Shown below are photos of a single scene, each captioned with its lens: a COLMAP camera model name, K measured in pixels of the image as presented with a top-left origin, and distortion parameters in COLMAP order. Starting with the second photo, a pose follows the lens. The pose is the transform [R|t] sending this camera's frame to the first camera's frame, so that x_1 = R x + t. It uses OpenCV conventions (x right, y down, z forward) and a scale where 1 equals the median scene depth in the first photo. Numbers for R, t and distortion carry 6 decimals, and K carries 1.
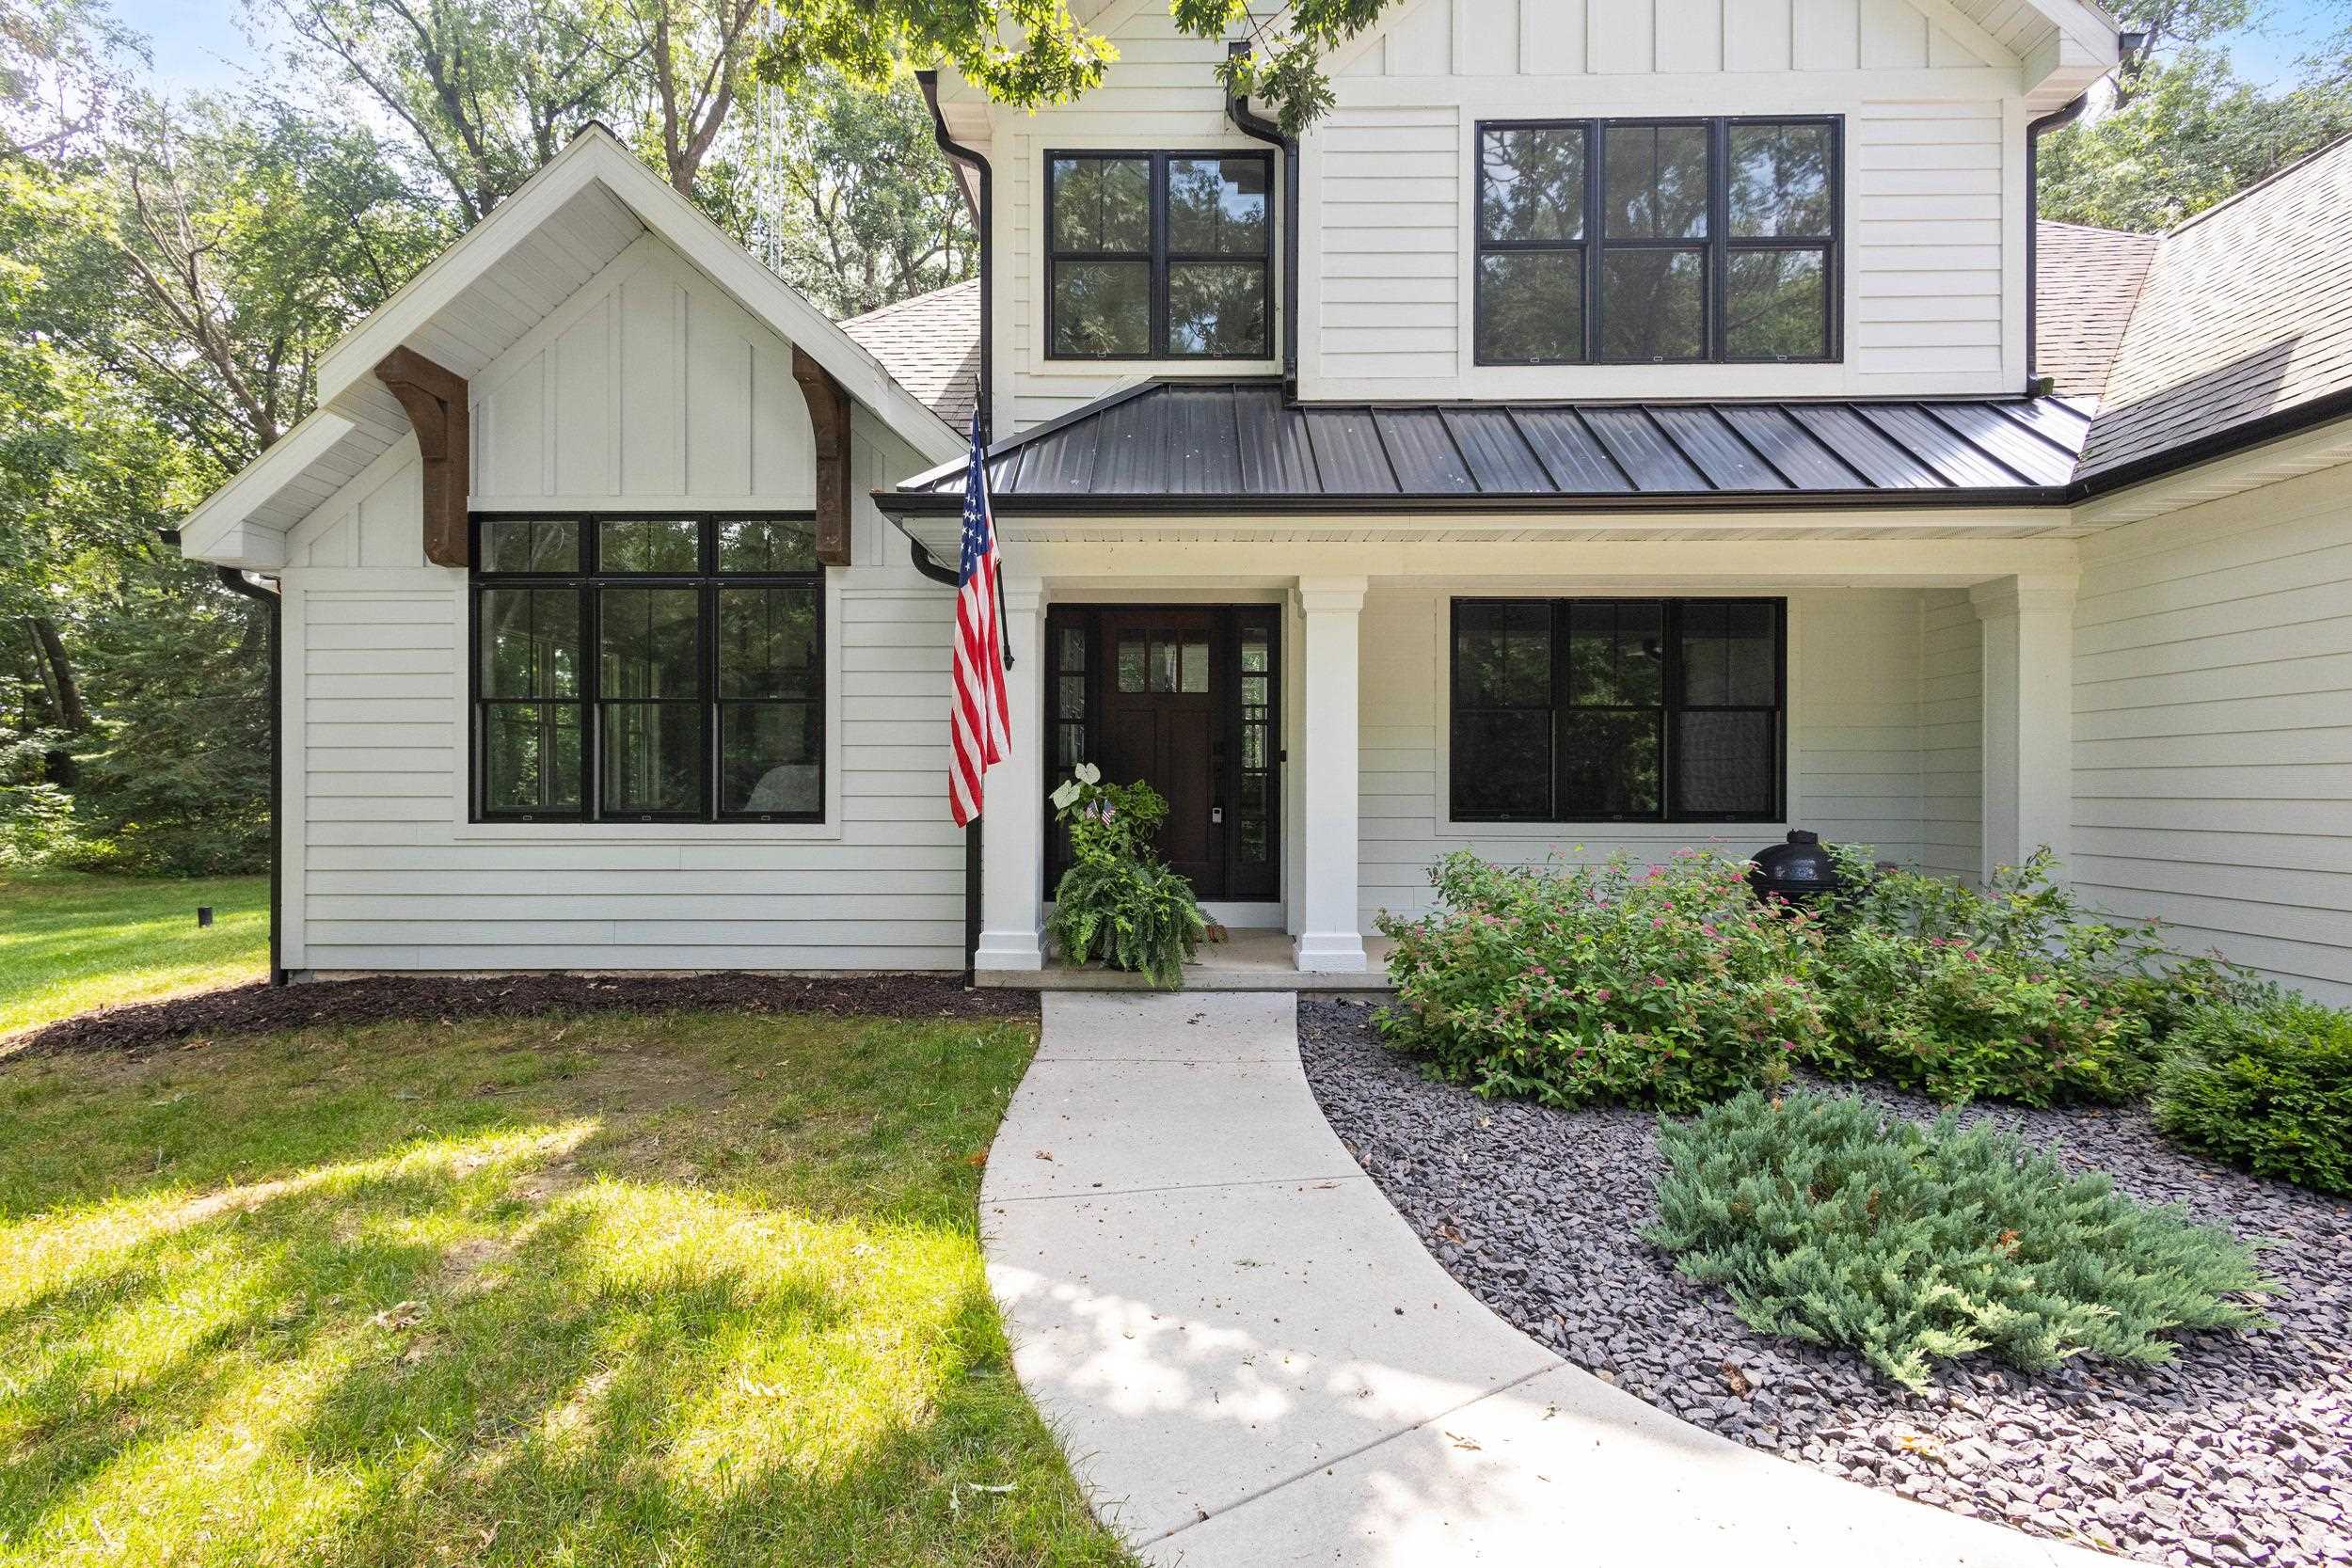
lens RADIAL K [[1083.4, 0, 1180.0], [0, 1083.4, 795.5], [0, 0, 1]] dist [0.010515, 0.001285]
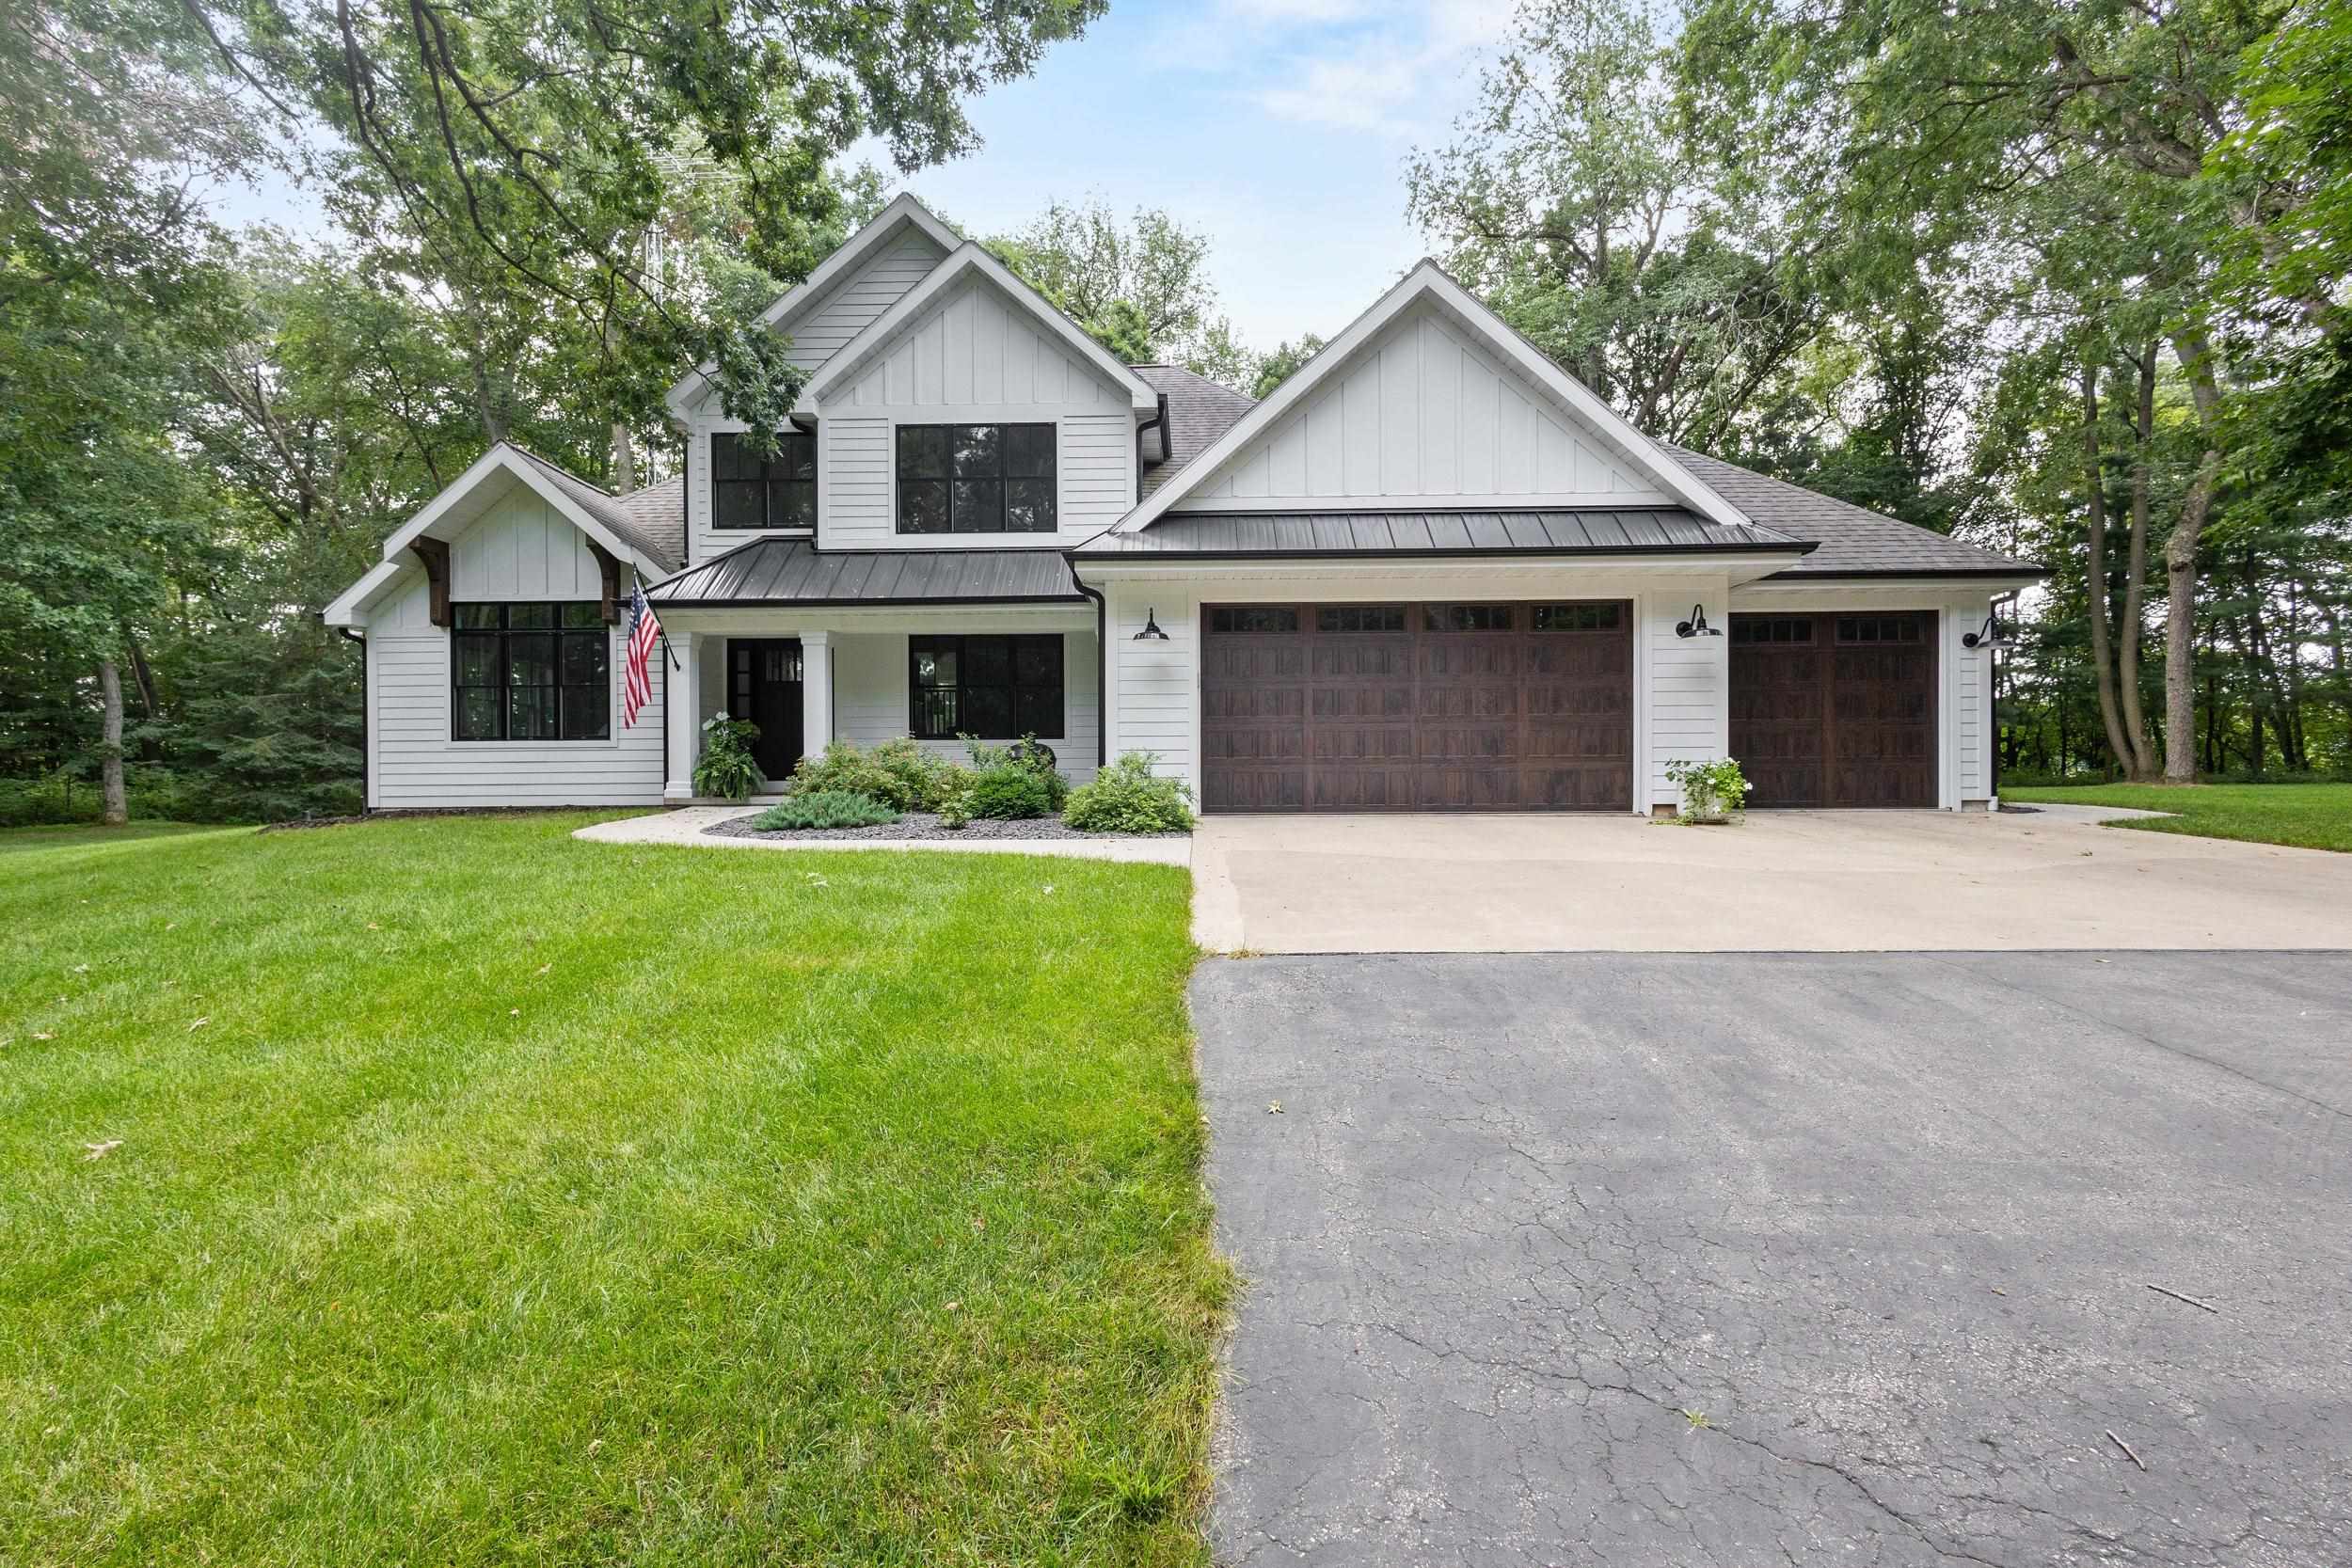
lens RADIAL K [[1083.4, 0, 1175.7], [0, 1083.4, 793.6], [0, 0, 1]] dist [0.010515, 0.001285]
pose [[0.999928, -0.008503, -0.008482, 0.861580], [0.008525, 0.999961, 0.002508, 0.140860], [0.008460, -0.002580, 0.999961, -1.236648]]
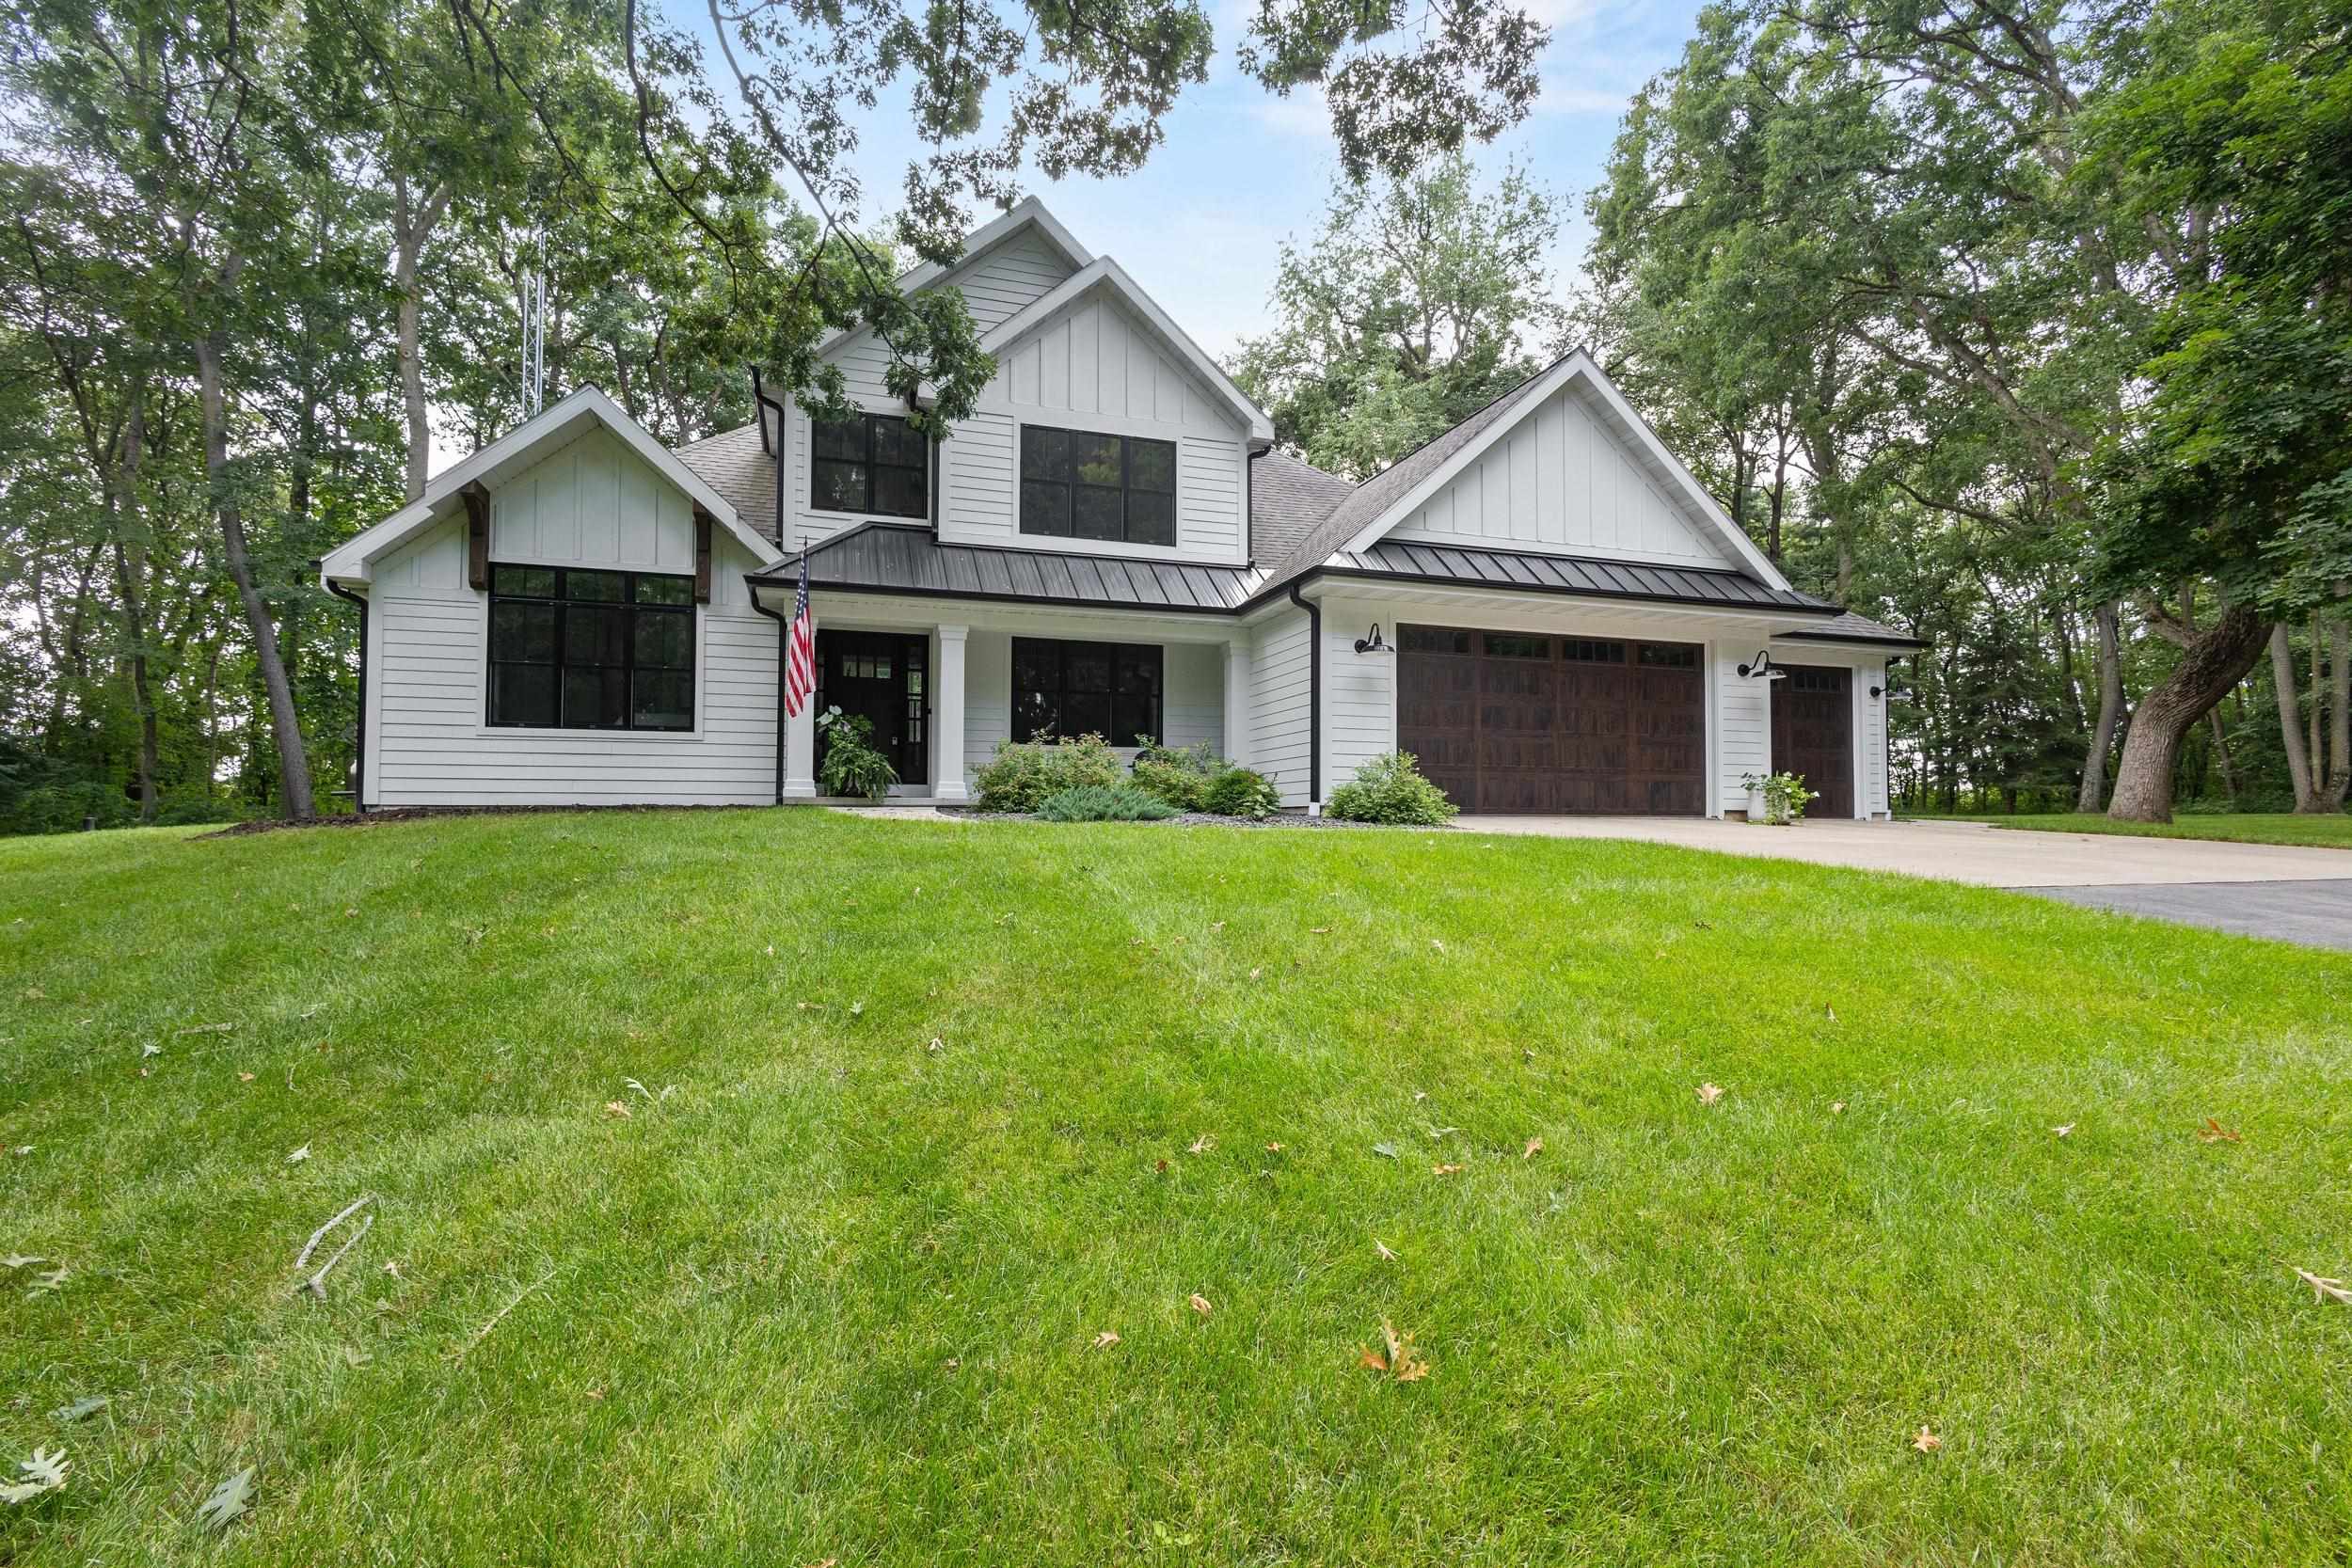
lens RADIAL K [[1083.4, 0, 1178.3], [0, 1083.4, 782.6], [0, 0, 1]] dist [0.010515, 0.001285]
pose [[0.946229, 0.011925, 0.323277, -0.130088], [0.001584, 0.999137, -0.041495, 0.202636], [-0.323493, 0.039776, 0.945394, -1.163833]]
